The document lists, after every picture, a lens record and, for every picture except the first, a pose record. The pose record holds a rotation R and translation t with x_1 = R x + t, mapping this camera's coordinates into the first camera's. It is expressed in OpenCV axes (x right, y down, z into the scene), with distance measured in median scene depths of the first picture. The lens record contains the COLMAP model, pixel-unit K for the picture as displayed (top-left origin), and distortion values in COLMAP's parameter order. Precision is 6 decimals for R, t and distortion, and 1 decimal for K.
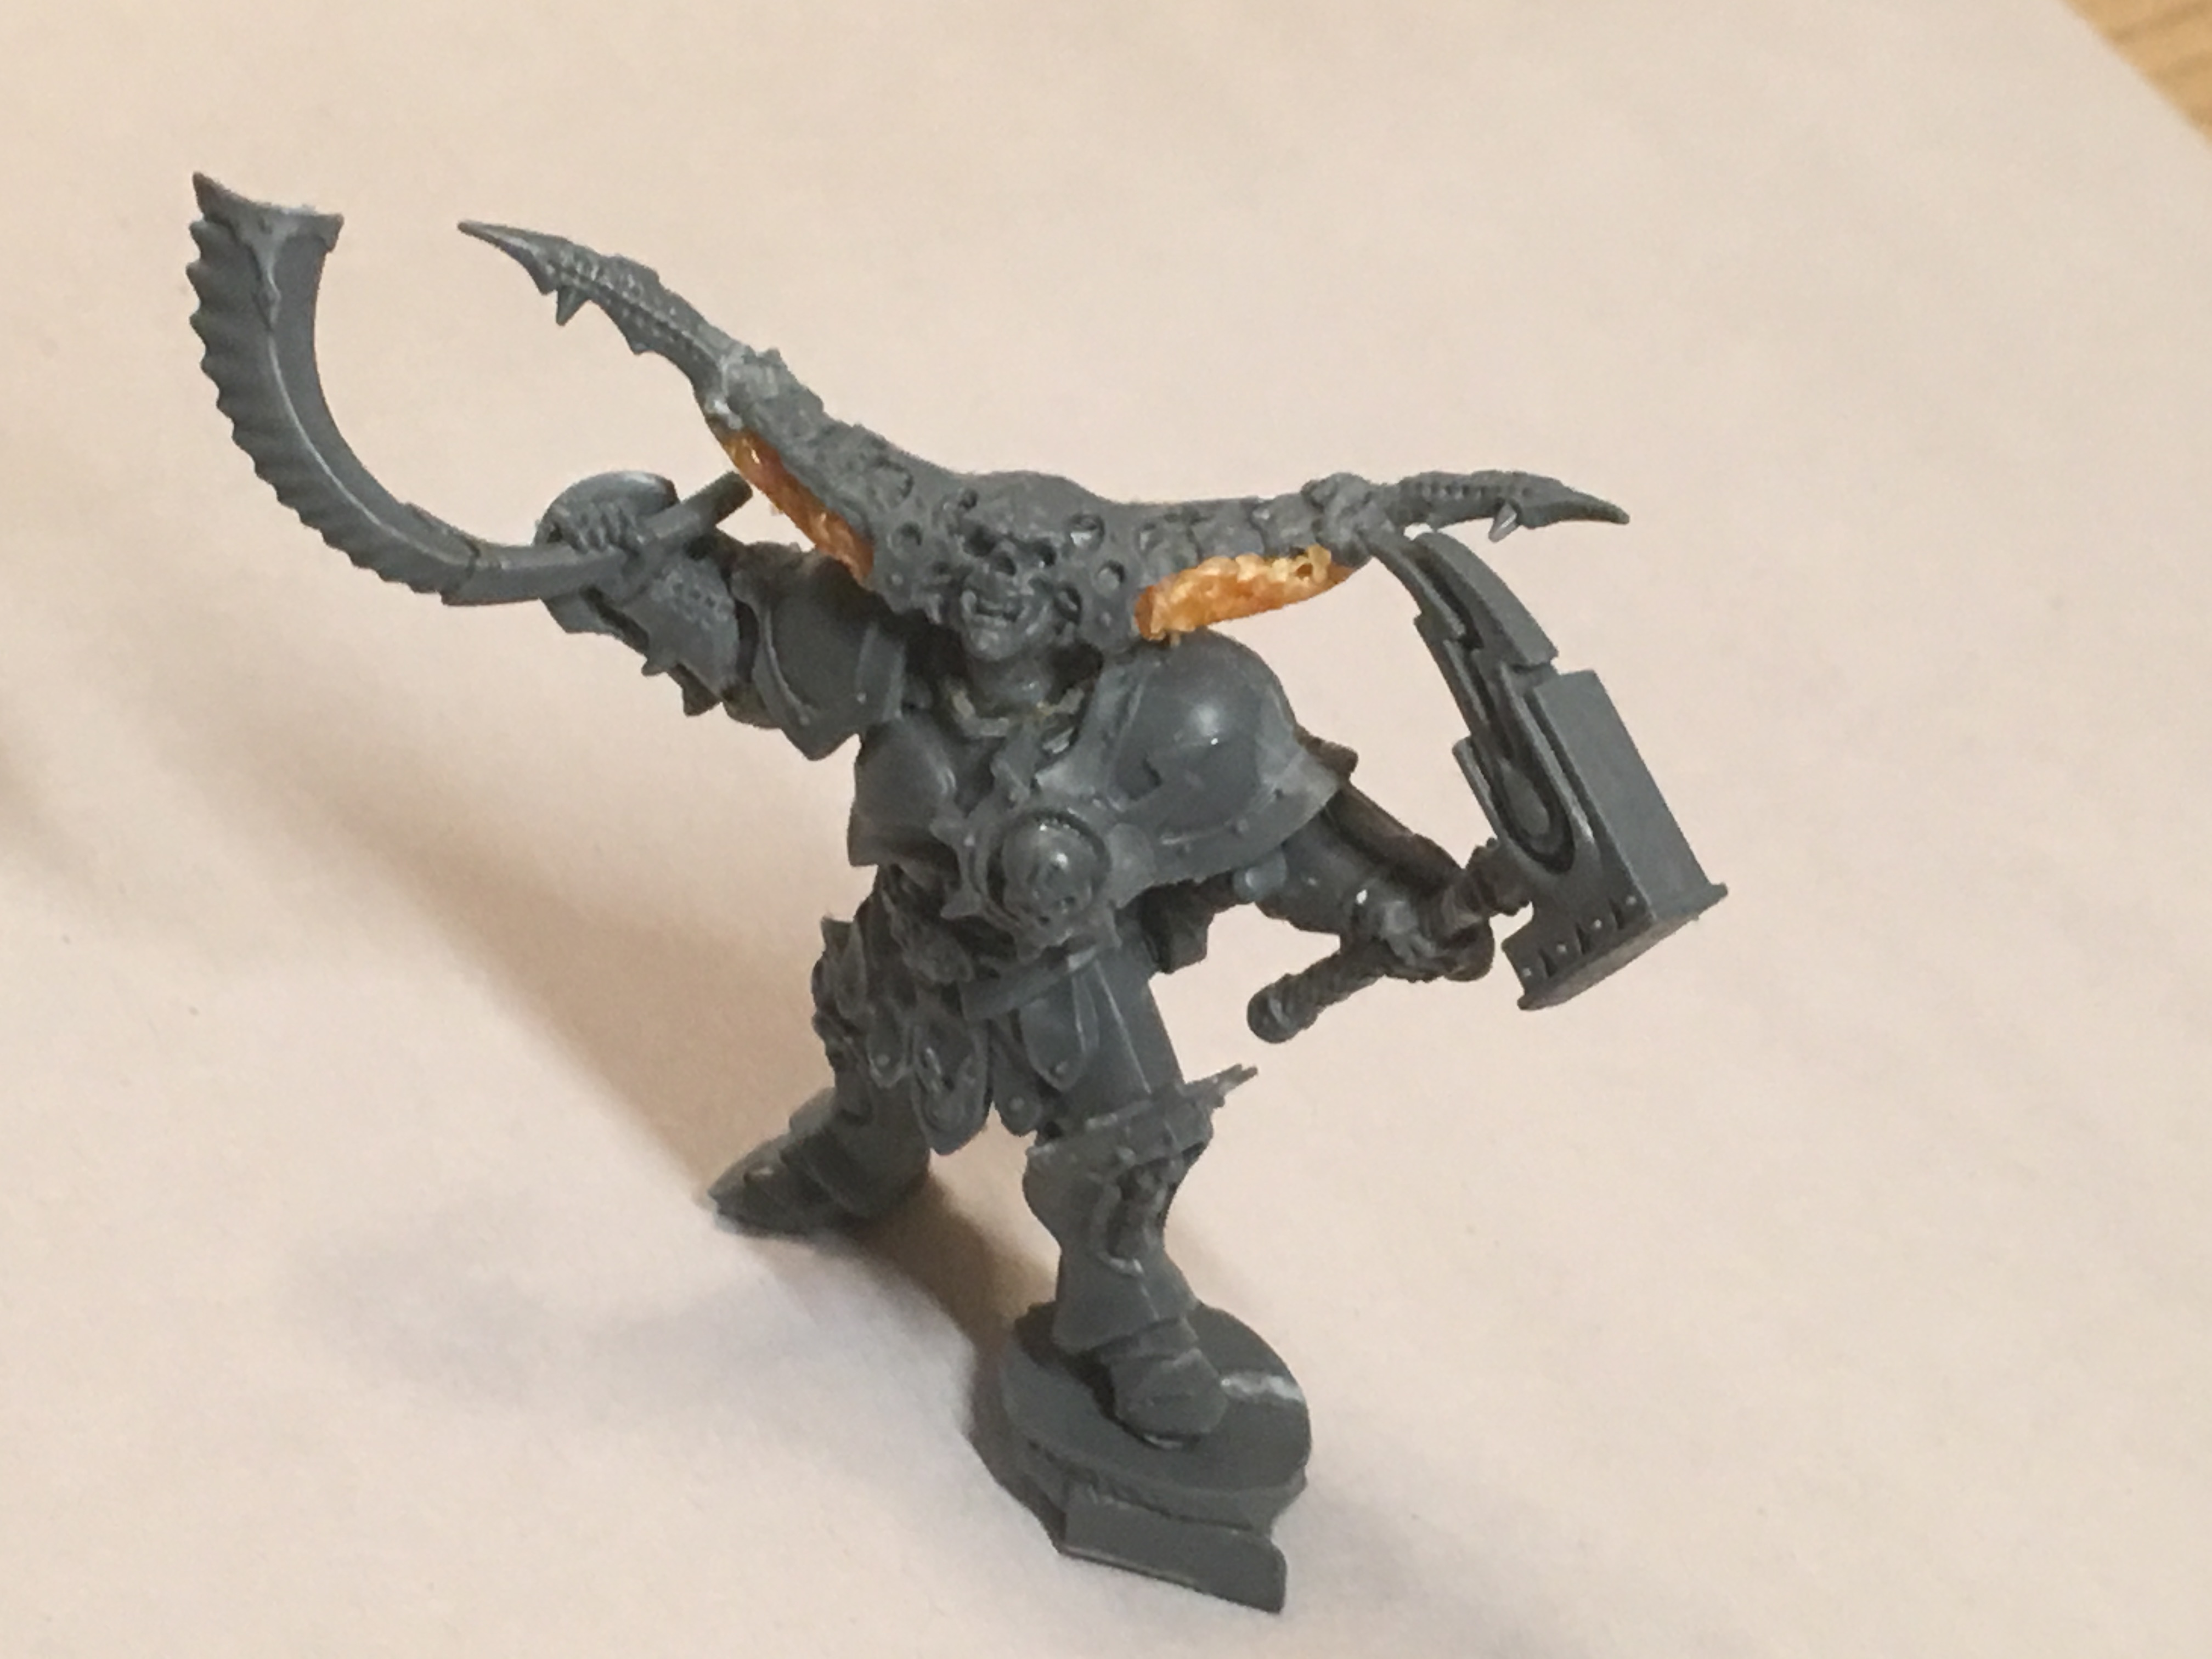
lens RADIAL K [[5320.3, 0, 1106.0], [0, 5320.3, 829.5], [0, 0, 1]] dist [0.007931, 0.065747]
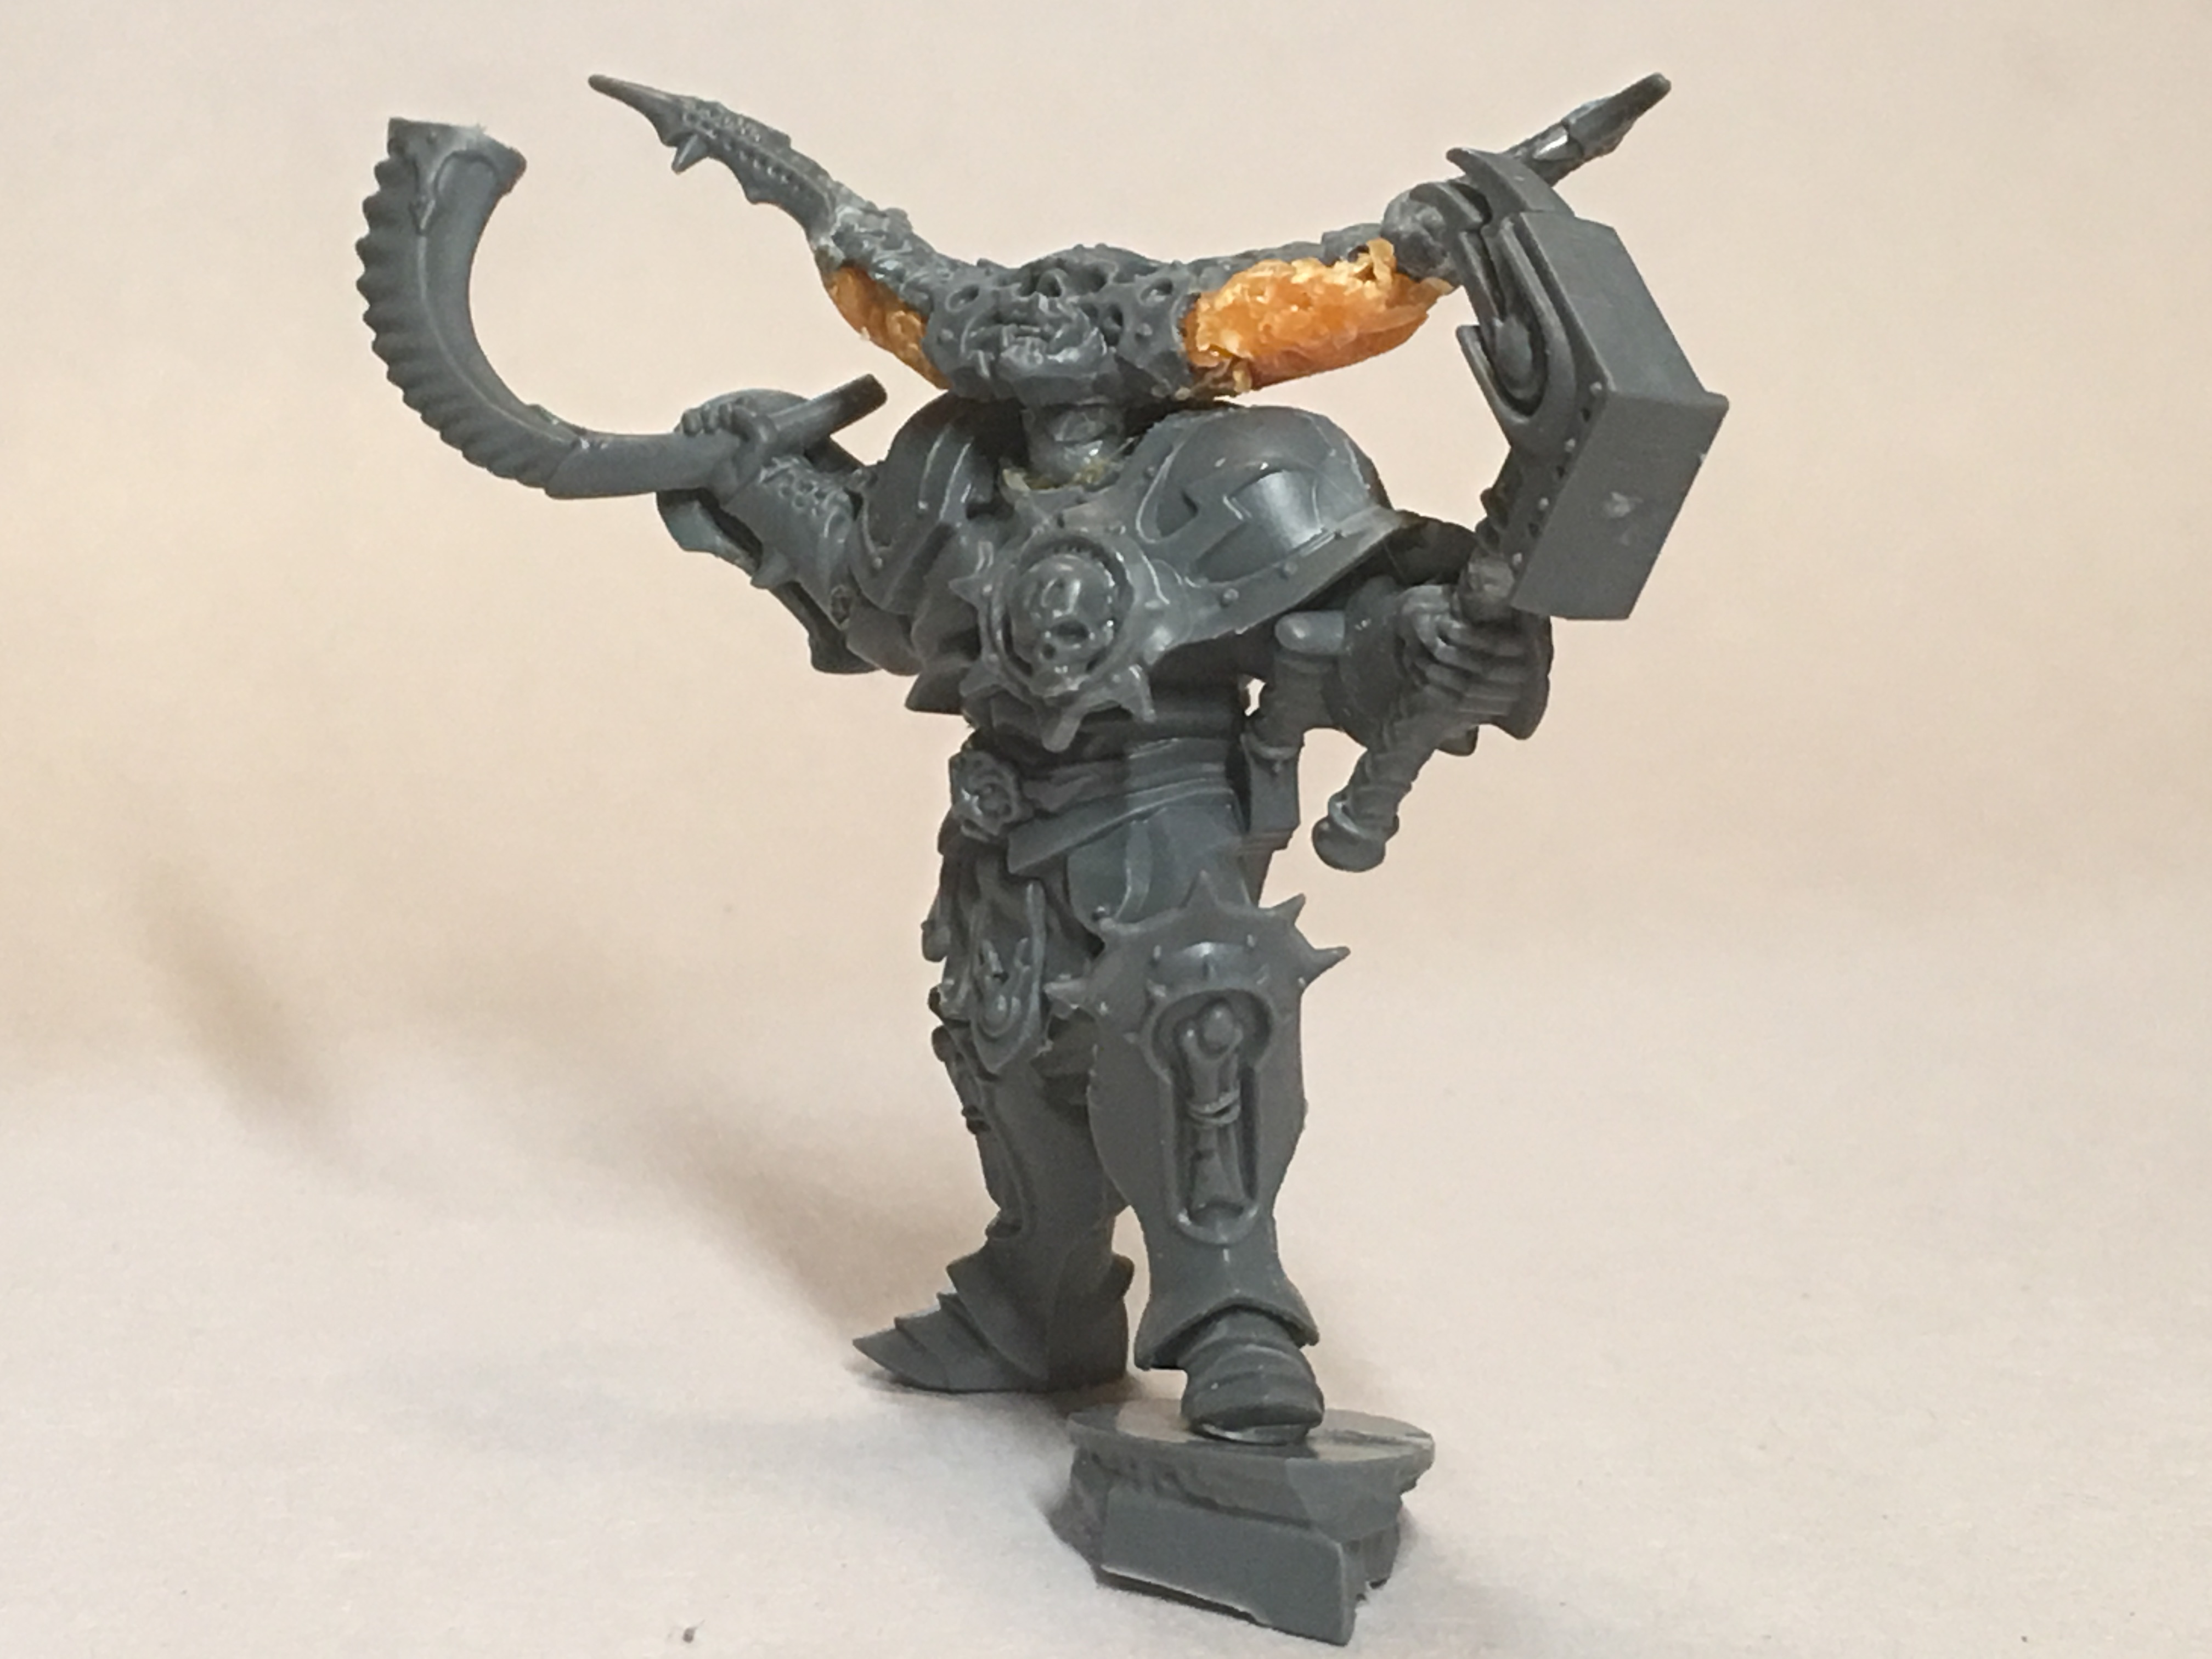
lens RADIAL K [[5320.3, 0, 1106.0], [0, 5320.3, 829.5], [0, 0, 1]] dist [0.007931, 0.065747]
pose [[0.943490, -0.033297, -0.329725, 0.277672], [-0.138362, 0.864500, -0.483214, 0.452701], [0.301136, 0.501529, 0.811040, 0.309384]]
